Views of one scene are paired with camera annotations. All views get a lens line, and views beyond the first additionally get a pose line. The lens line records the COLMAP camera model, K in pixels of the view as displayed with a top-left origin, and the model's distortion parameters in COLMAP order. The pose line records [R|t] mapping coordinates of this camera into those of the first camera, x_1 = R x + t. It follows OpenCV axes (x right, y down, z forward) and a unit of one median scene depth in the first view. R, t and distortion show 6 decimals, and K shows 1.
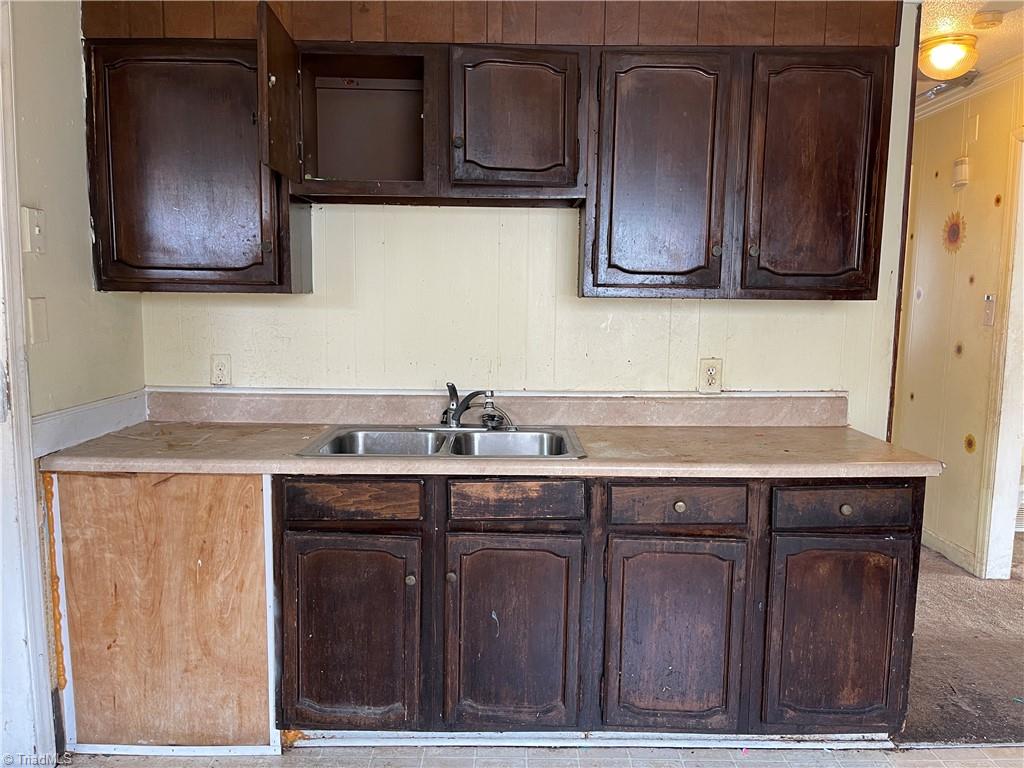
lens RADIAL K [[784.7, 0, 512.0], [0, 784.7, 384.0], [0, 0, 1]] dist [0.060300, -0.106247]
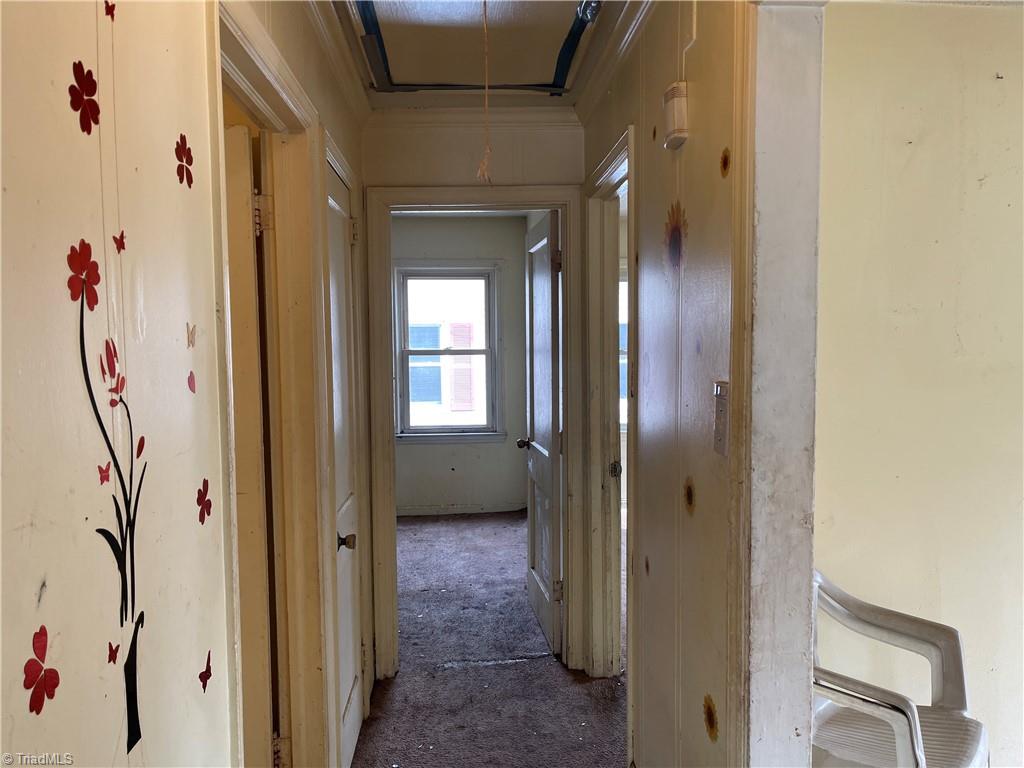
lens RADIAL K [[784.7, 0, 512.0], [0, 784.7, 384.0], [0, 0, 1]] dist [0.060300, -0.106247]
pose [[0.998038, -0.030265, 0.054814, 0.479054], [0.033028, 0.998192, -0.050225, -0.096769], [-0.053195, 0.051937, 0.997233, 0.594285]]
